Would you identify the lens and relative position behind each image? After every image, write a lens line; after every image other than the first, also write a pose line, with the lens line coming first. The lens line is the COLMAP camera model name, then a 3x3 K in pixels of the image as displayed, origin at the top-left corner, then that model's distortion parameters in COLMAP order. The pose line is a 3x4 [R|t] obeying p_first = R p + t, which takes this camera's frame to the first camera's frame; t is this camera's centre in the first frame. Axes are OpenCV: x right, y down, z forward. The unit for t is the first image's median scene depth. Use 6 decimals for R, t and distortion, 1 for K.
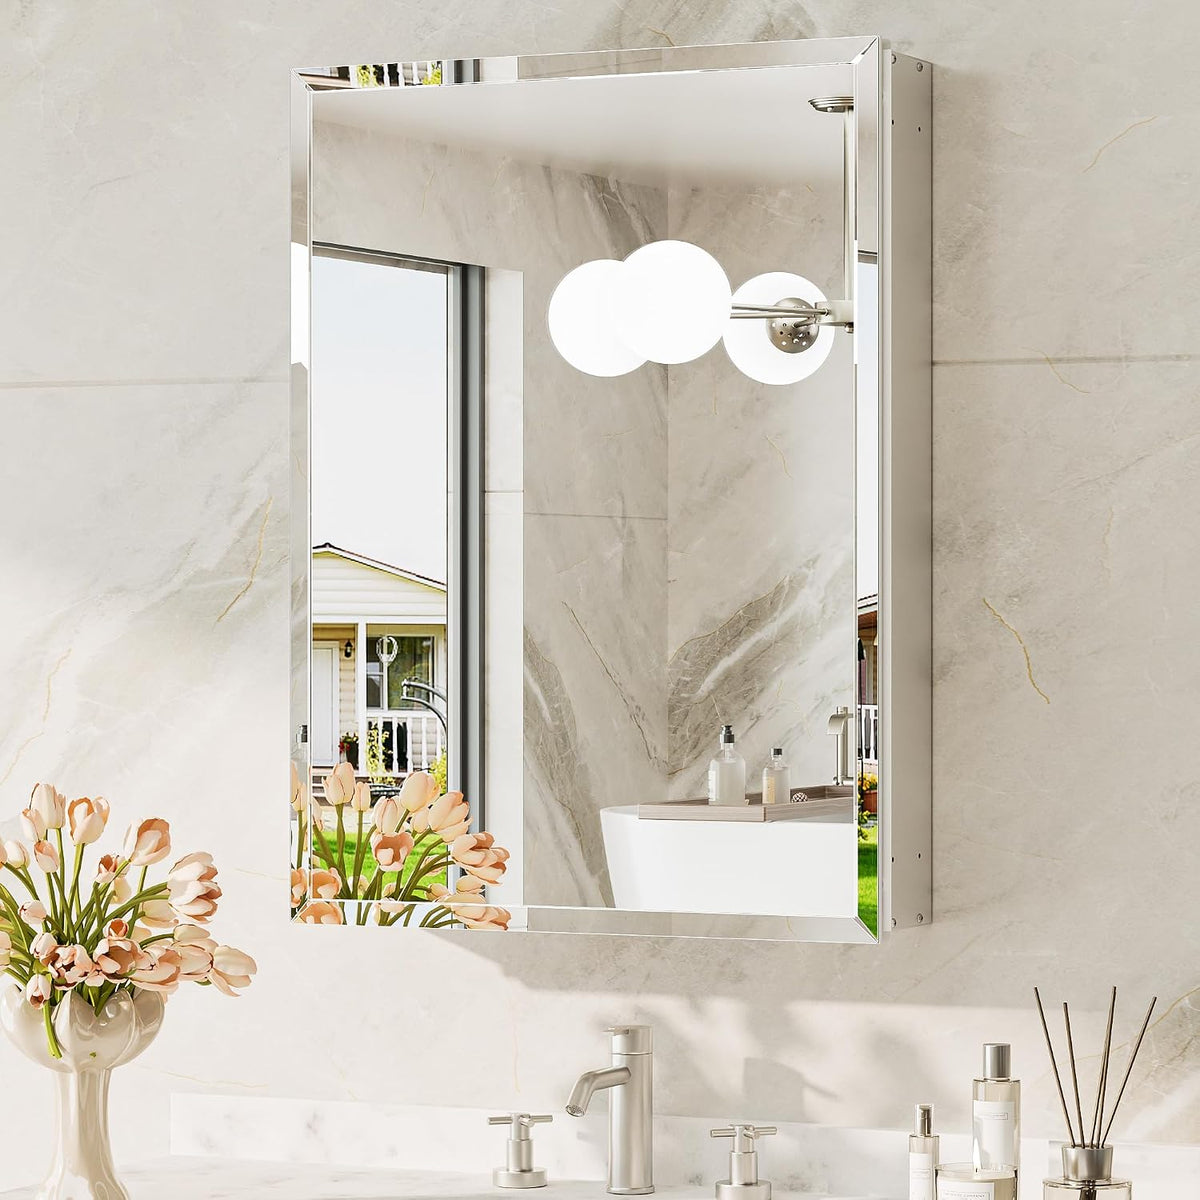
lens RADIAL K [[4544.8, 0, 600.0], [0, 4544.8, 600.0], [0, 0, 1]] dist [-0.001110, -0.145732]
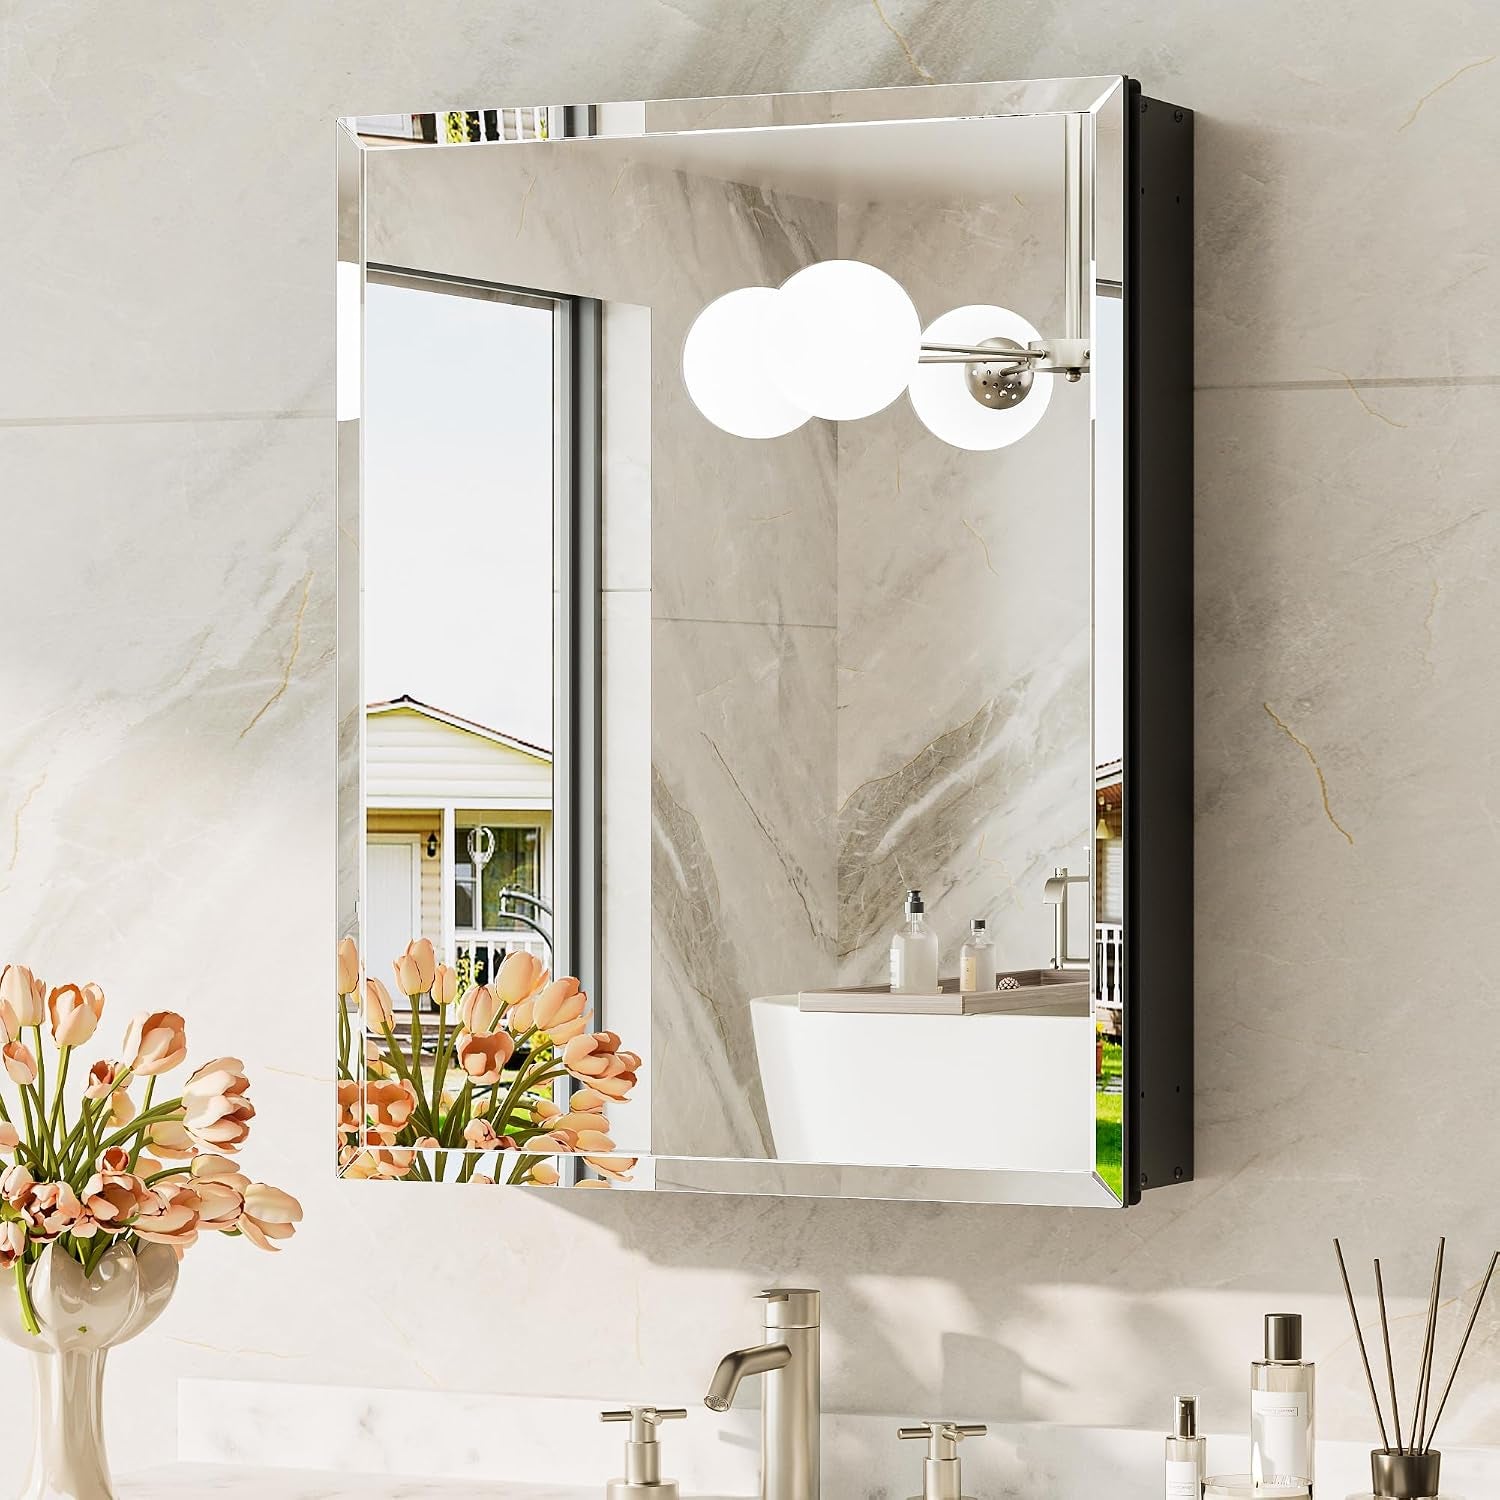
lens RADIAL K [[5681.1, 0, 750.0], [0, 5681.1, 750.0], [0, 0, 1]] dist [-0.001110, -0.145732]
pose [[1.000000, -0.000035, -0.000002, 0.000002], [0.000035, 1.000000, 0.000011, 0.003366], [0.000002, -0.000011, 1.000000, 0.030403]]
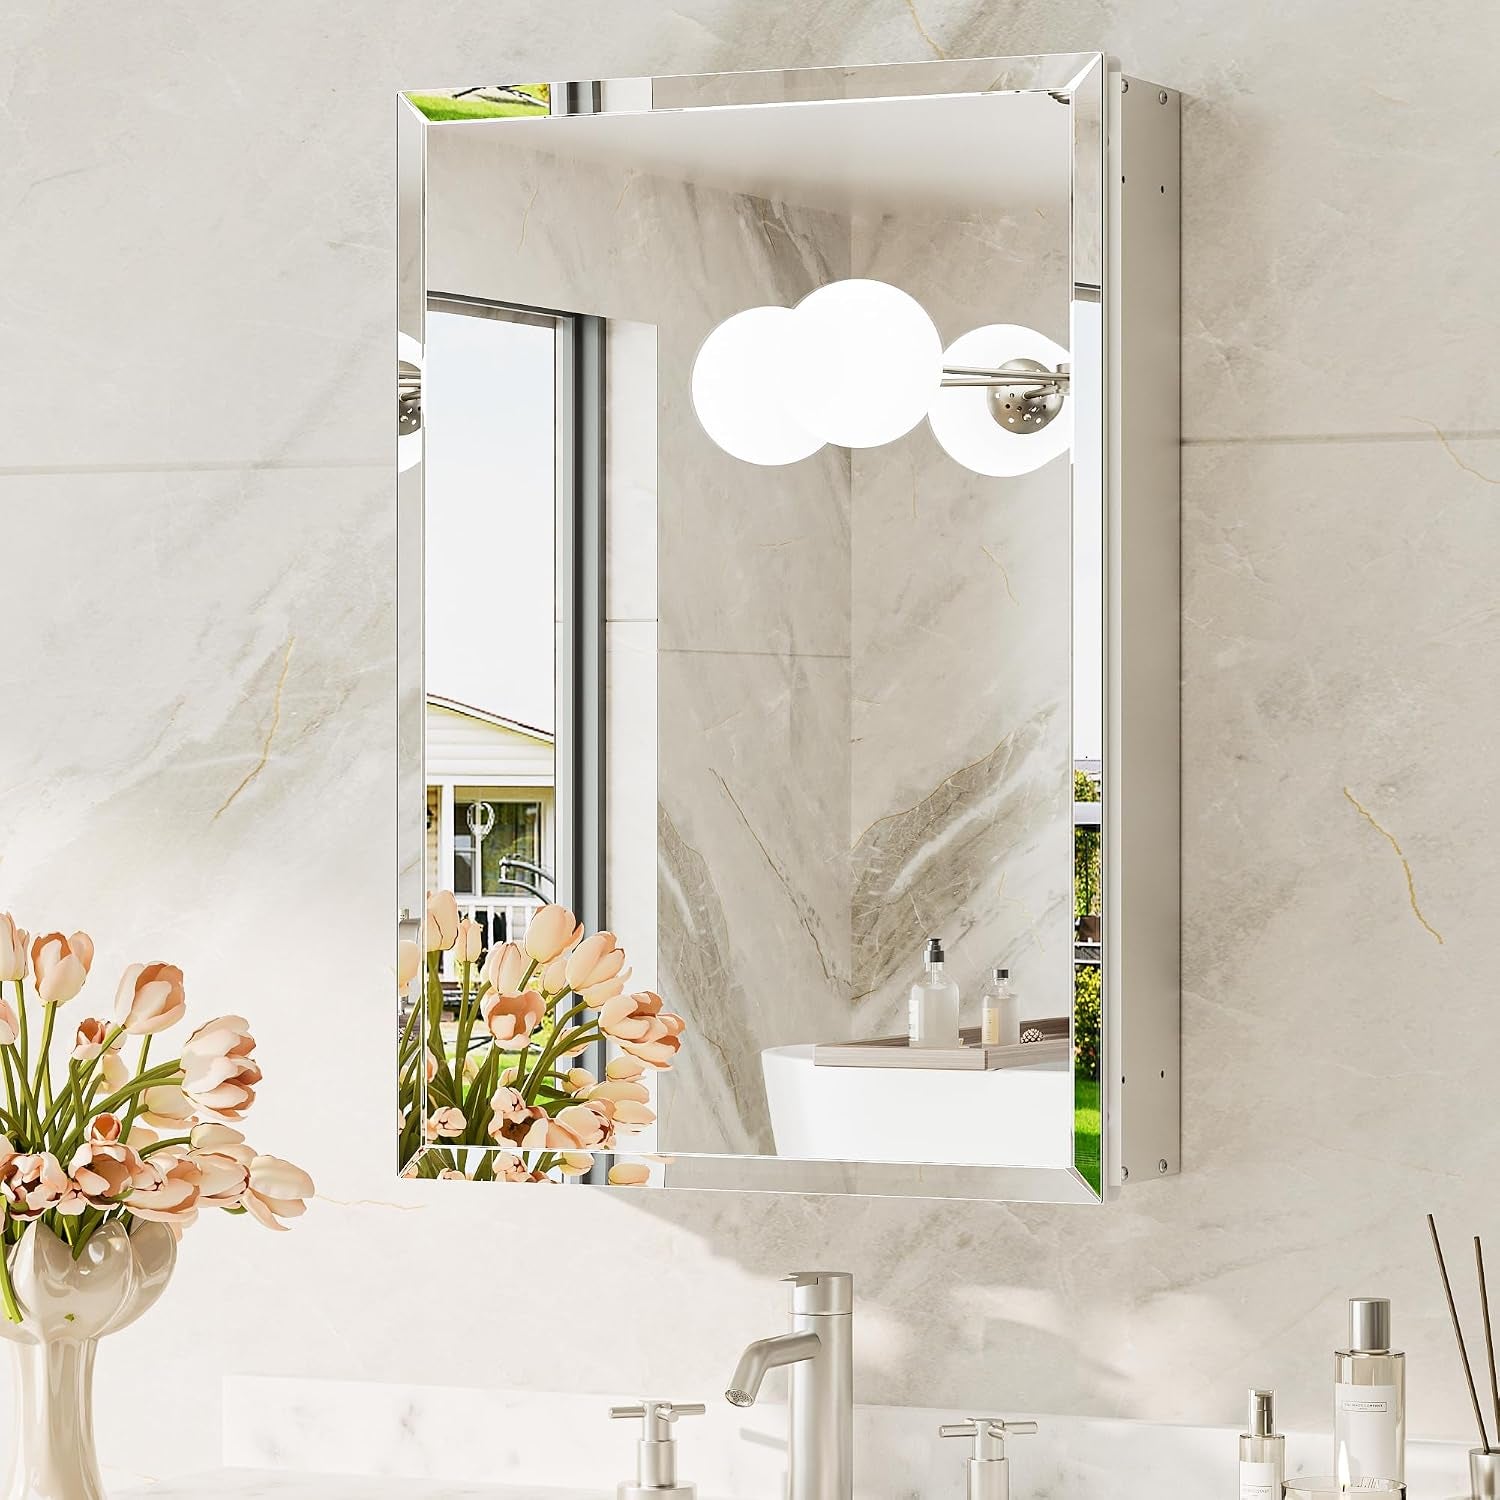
lens RADIAL K [[5681.1, 0, 750.0], [0, 5681.1, 750.0], [0, 0, 1]] dist [-0.001110, -0.145732]
pose [[1.000000, 0.000000, 0.000008, -0.001753], [0.000000, 1.000000, -0.000004, -0.002709], [-0.000008, 0.000004, 1.000000, 0.070976]]
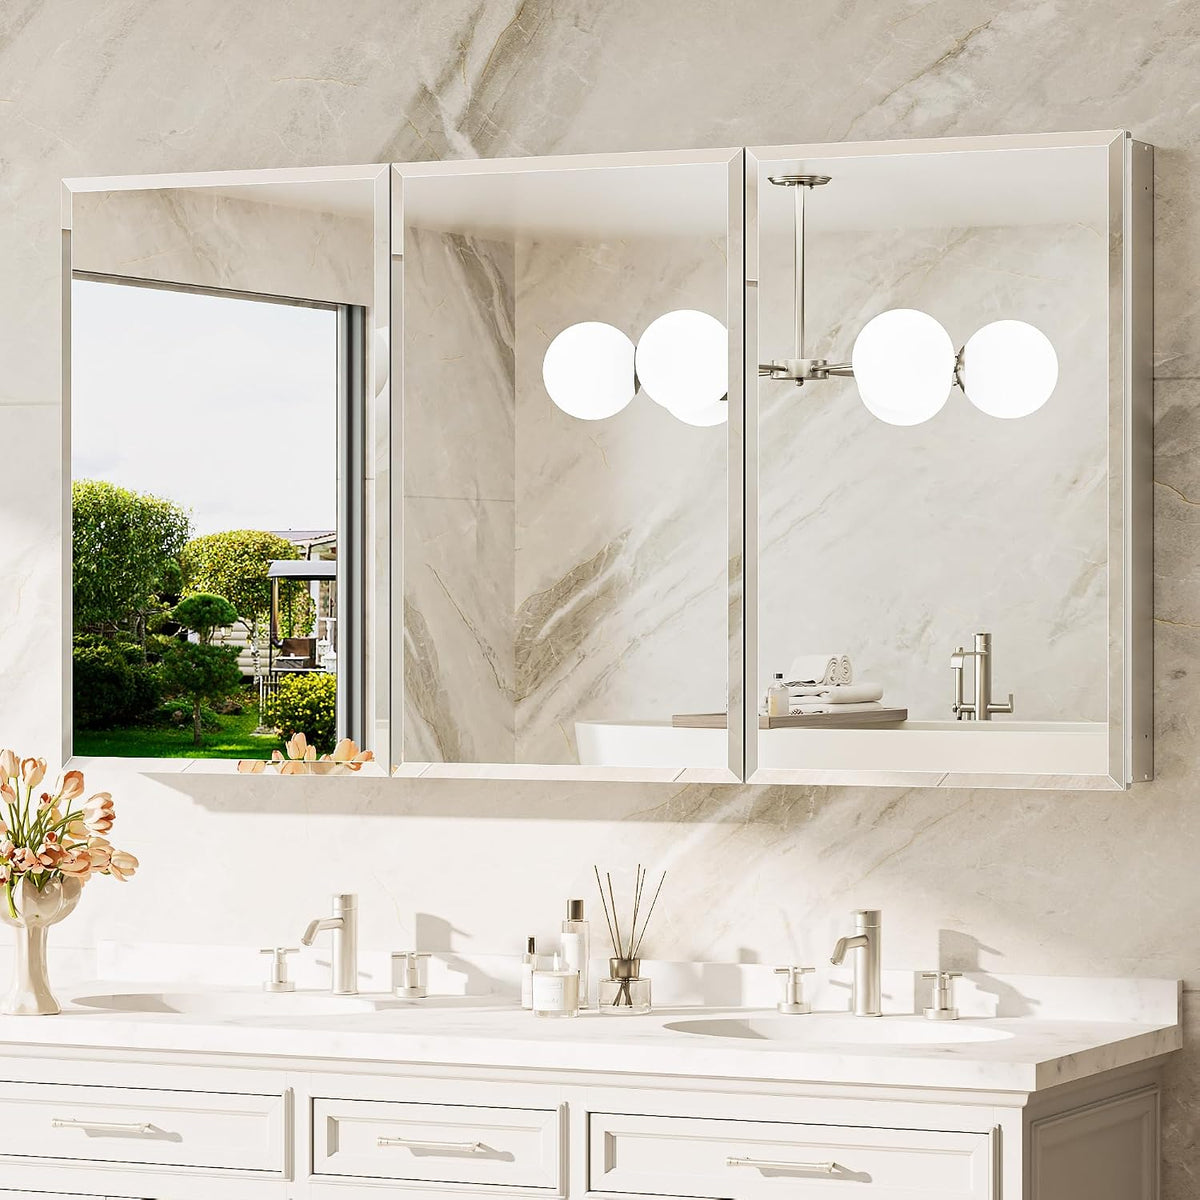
lens RADIAL K [[4544.8, 0, 600.0], [0, 4544.8, 600.0], [0, 0, 1]] dist [-0.001110, -0.145732]
pose [[1.000000, 0.000060, 0.000906, 0.040349], [-0.000060, 1.000000, 0.000072, 0.010576], [-0.000906, -0.000072, 1.000000, -0.296062]]
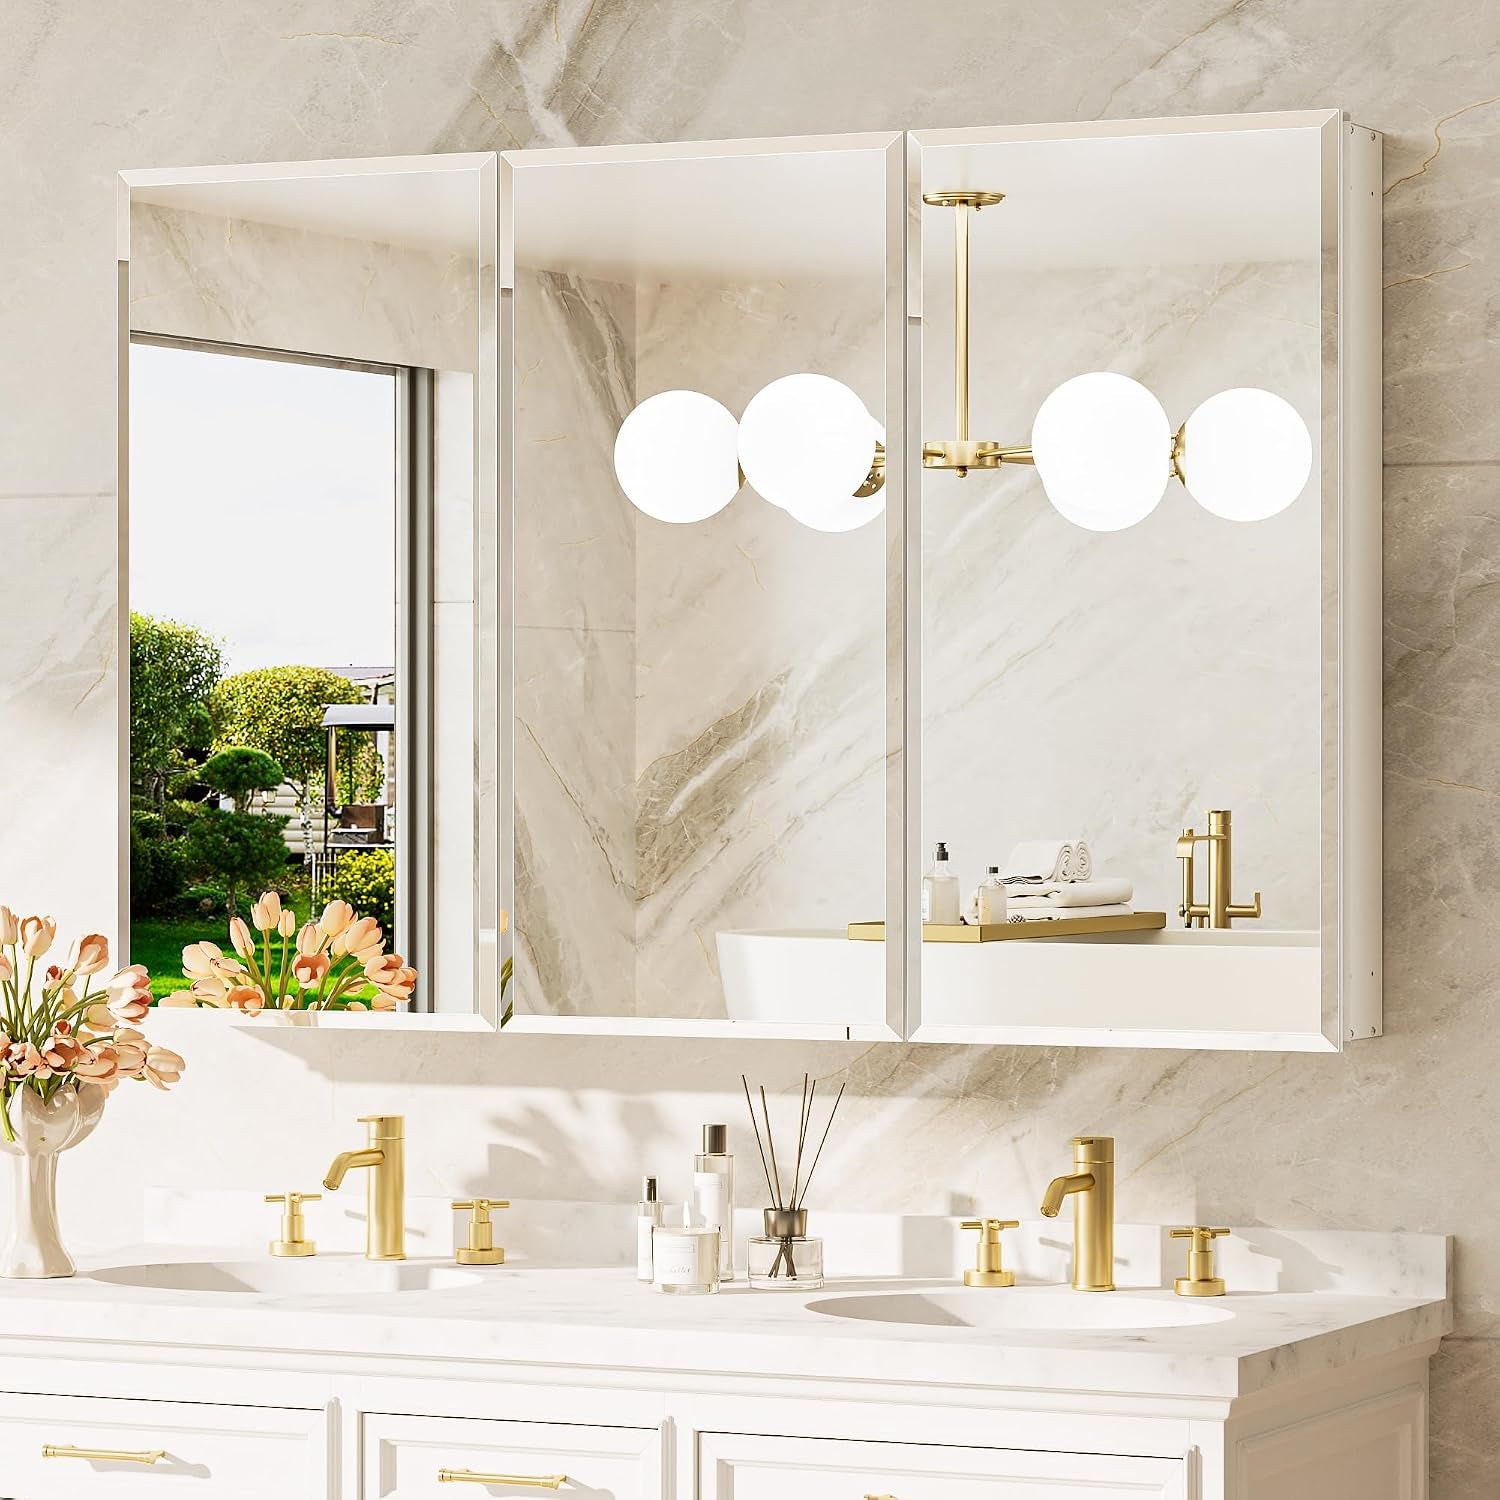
lens RADIAL K [[5681.1, 0, 750.0], [0, 5681.1, 750.0], [0, 0, 1]] dist [-0.001110, -0.145732]
pose [[1.000000, 0.000022, 0.000920, 0.040416], [-0.000022, 1.000000, 0.000067, 0.007344], [-0.000920, -0.000067, 1.000000, -0.201685]]
